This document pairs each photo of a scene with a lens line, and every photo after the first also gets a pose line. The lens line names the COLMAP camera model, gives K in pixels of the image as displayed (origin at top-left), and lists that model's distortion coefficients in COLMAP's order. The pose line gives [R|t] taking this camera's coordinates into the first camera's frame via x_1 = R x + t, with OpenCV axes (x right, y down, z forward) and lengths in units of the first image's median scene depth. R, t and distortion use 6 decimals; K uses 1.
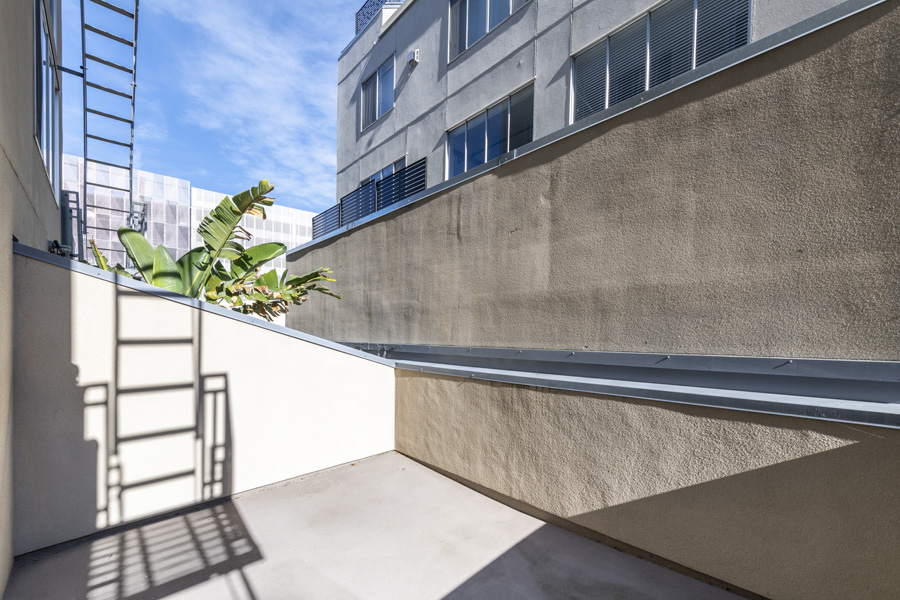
lens RADIAL K [[369.3, 0, 449.2], [0, 369.3, 330.3], [0, 0, 1]] dist [0.001680, -0.000095]
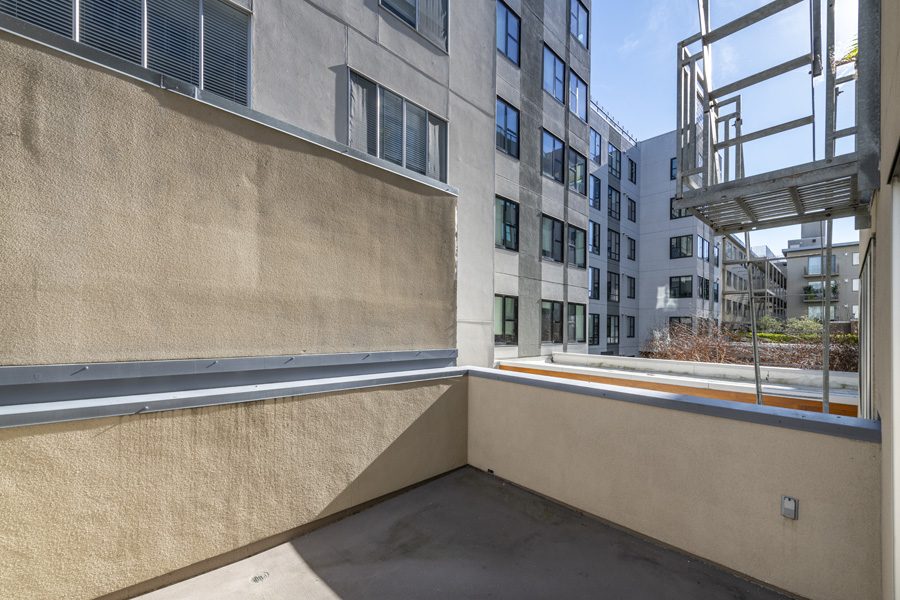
lens RADIAL K [[360.0, 0, 449.1], [0, 360.0, 337.1], [0, 0, 1]] dist [-0.001746, -0.000198]
pose [[-0.004363, -0.002789, 0.999987, -0.654025], [-0.002940, 0.999992, 0.002777, 0.002159], [-0.999986, -0.002928, -0.004371, 0.612607]]
